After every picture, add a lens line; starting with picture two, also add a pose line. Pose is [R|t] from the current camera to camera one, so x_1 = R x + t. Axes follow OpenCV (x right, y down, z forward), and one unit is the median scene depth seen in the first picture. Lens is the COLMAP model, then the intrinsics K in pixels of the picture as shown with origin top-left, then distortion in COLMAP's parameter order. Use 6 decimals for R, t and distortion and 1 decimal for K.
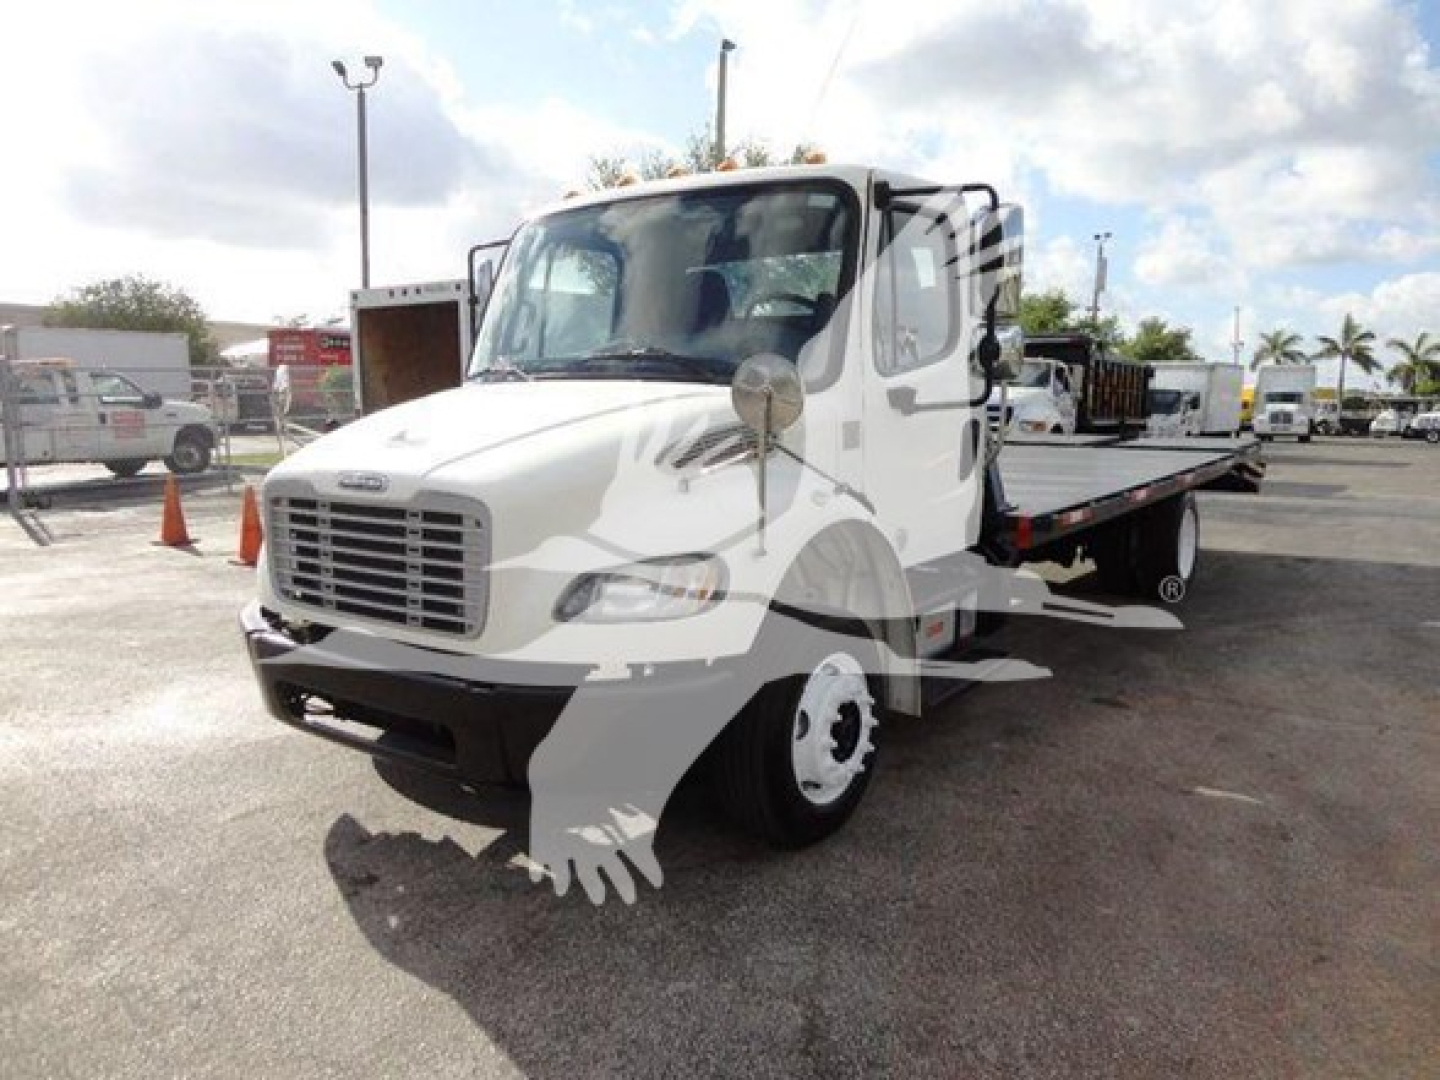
lens RADIAL K [[1054.8, 0, 723.3], [0, 1054.8, 538.6], [0, 0, 1]] dist [-0.009790, 0.007907]
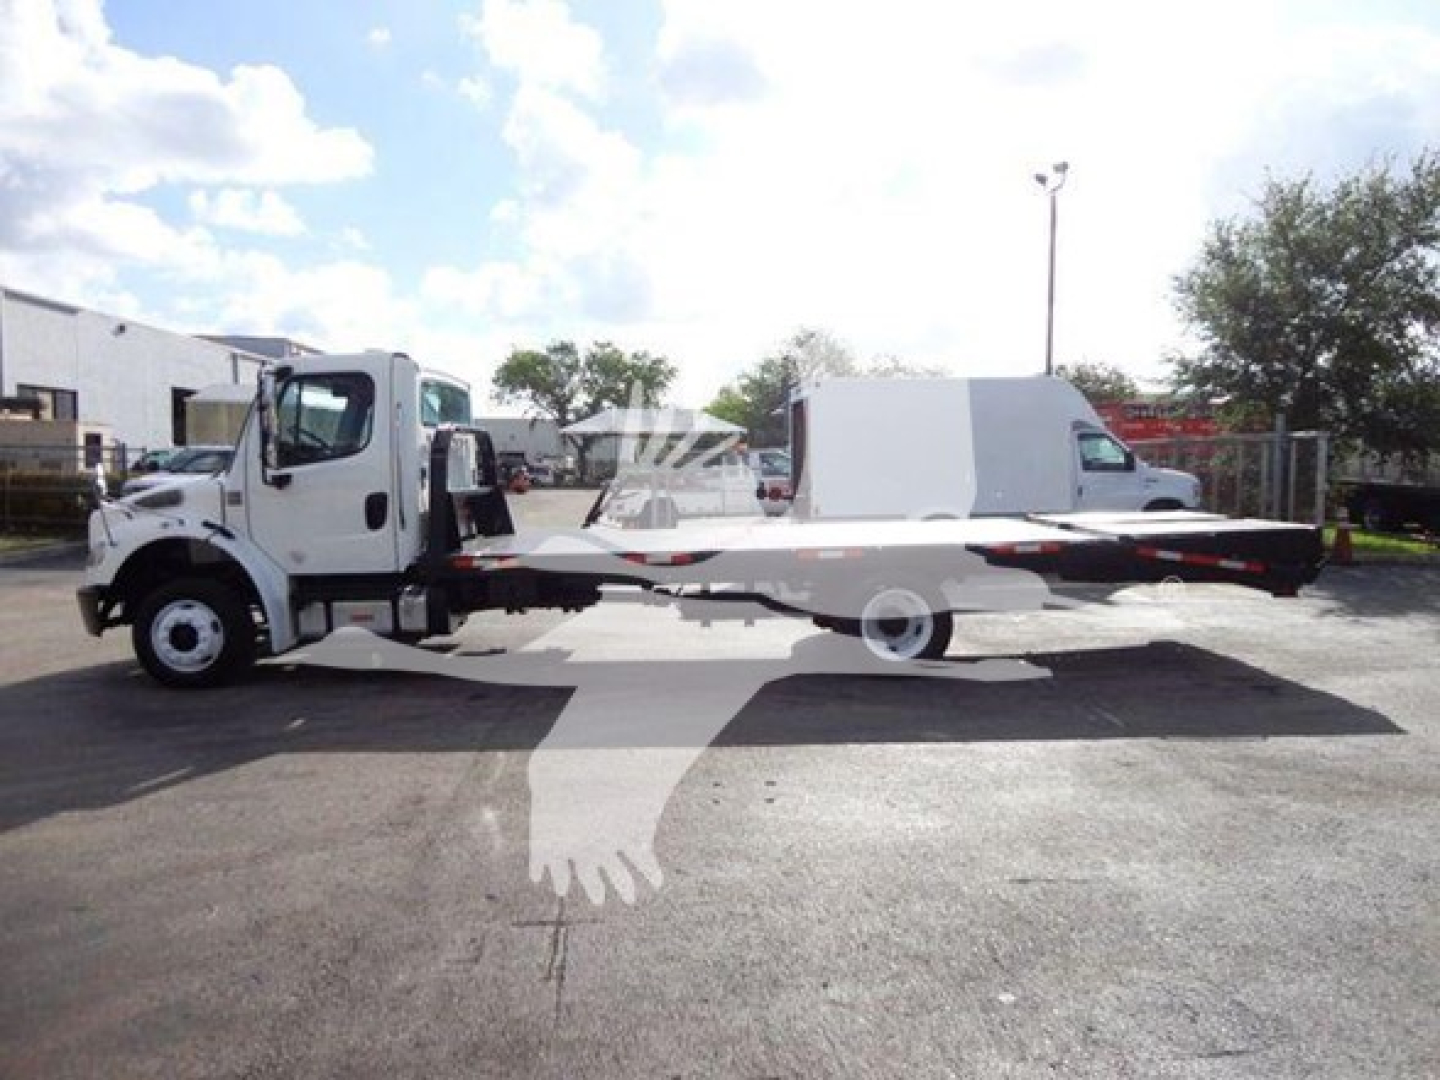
lens RADIAL K [[1054.8, 0, 726.4], [0, 1054.8, 537.9], [0, 0, 1]] dist [-0.009790, 0.007907]
pose [[0.580776, 0.048545, -0.812615, 0.498691], [-0.098365, 0.995091, -0.010855, -0.020365], [0.808099, 0.086237, 0.582700, 0.127914]]
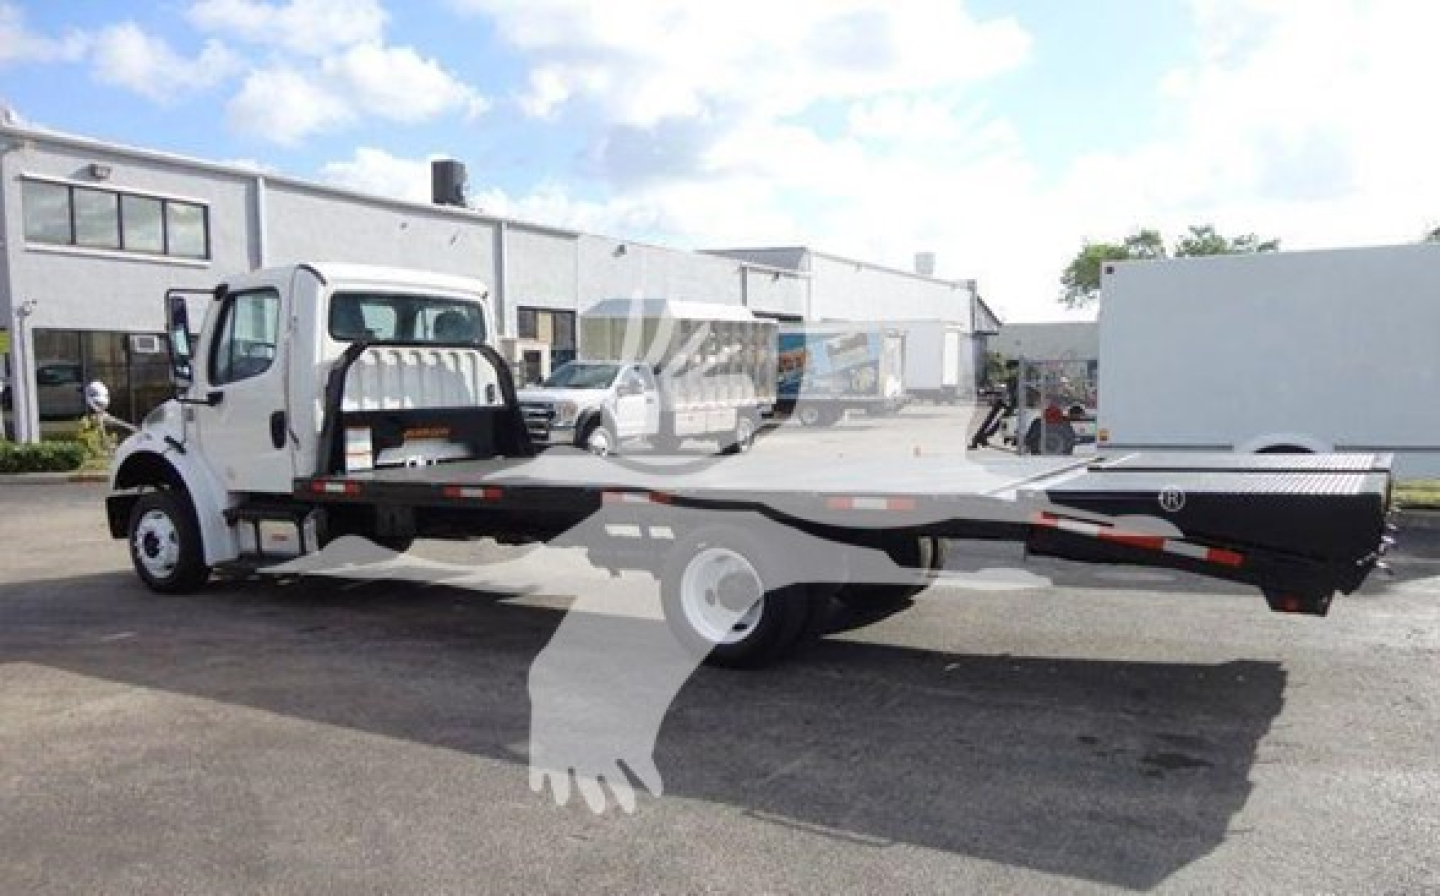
lens RADIAL K [[1143.1, 0, 741.4], [0, 1143.1, 530.0], [0, 0, 1]] dist [-0.001674, -0.006071]
pose [[0.069764, 0.122965, -0.989956, 0.533807], [-0.118784, 0.986337, 0.114145, -0.056813], [0.990466, 0.109627, 0.083417, 0.414766]]
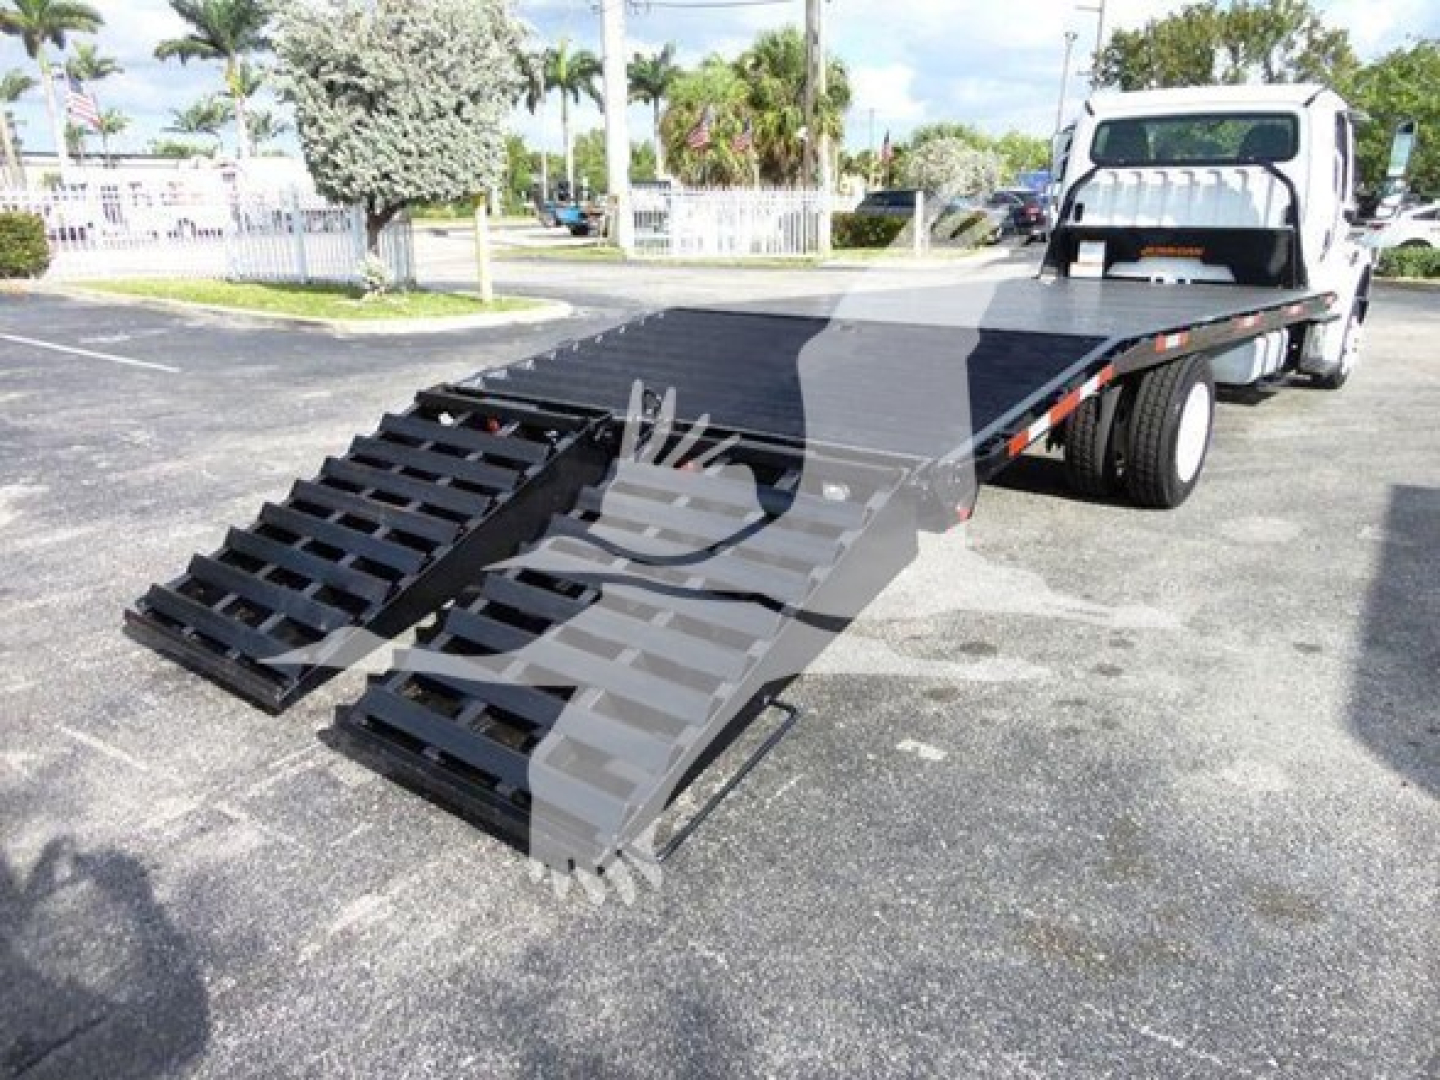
lens RADIAL K [[1042.5, 0, 726.3], [0, 1042.5, 533.0], [0, 0, 1]] dist [-0.009770, 0.002542]
pose [[-0.996771, -0.026915, 0.075646, 0.189636], [0.007213, 0.908318, 0.418219, -0.109276], [-0.079967, 0.417414, -0.905191, 0.819290]]
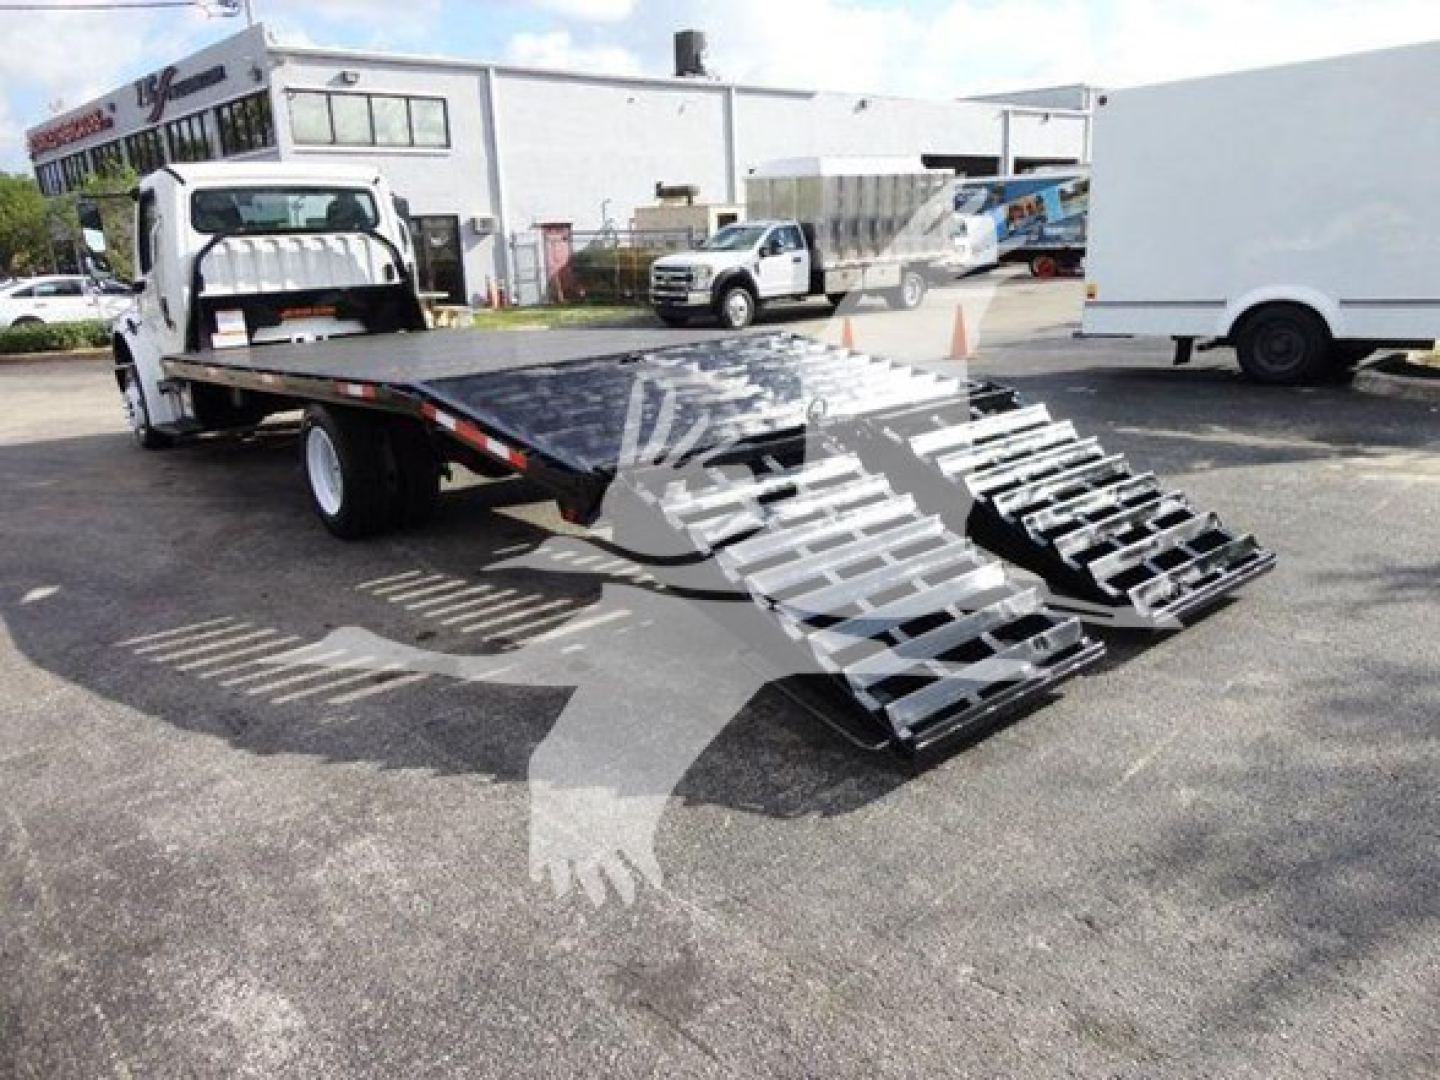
lens RADIAL K [[1042.5, 0, 719.8], [0, 1042.5, 549.5], [0, 0, 1]] dist [-0.009770, 0.002542]
pose [[-0.270493, 0.277468, -0.921871, 0.478839], [-0.074103, 0.948725, 0.307293, -0.087335], [0.959866, 0.151434, -0.236062, 0.651546]]
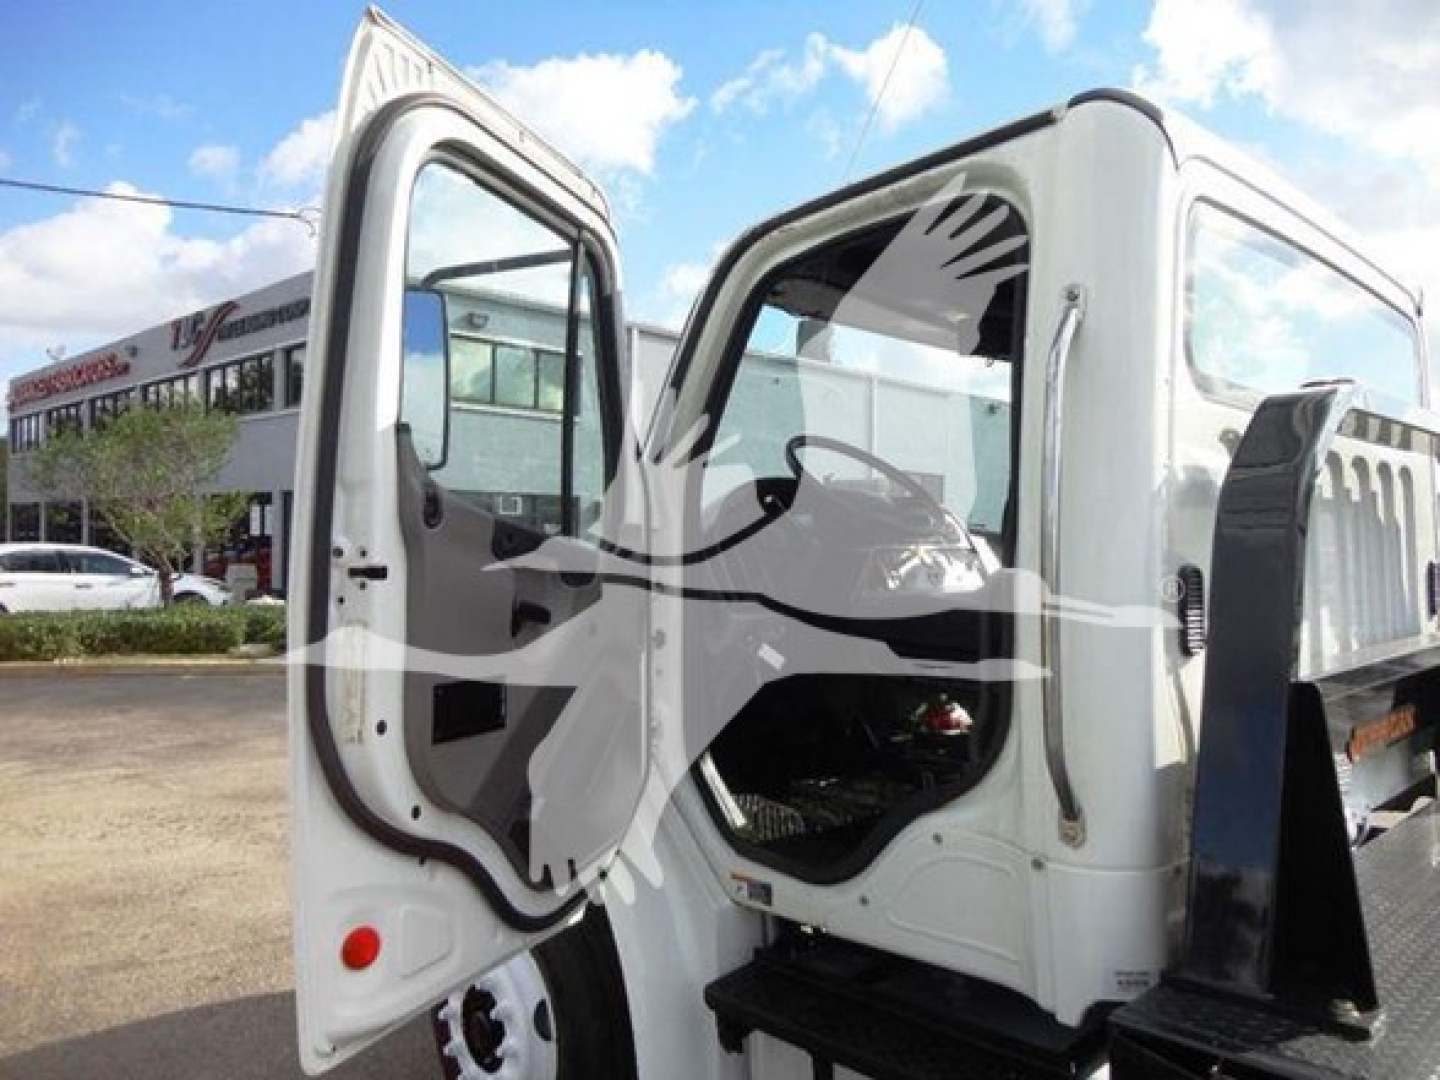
lens RADIAL K [[1042.5, 0, 706.3], [0, 1042.5, 539.6], [0, 0, 1]] dist [-0.009770, 0.002542]
pose [[-0.216233, -0.018410, -0.976168, 0.167907], [-0.130410, 0.991408, 0.010190, -0.039560], [0.967593, 0.129506, -0.216776, 0.258332]]
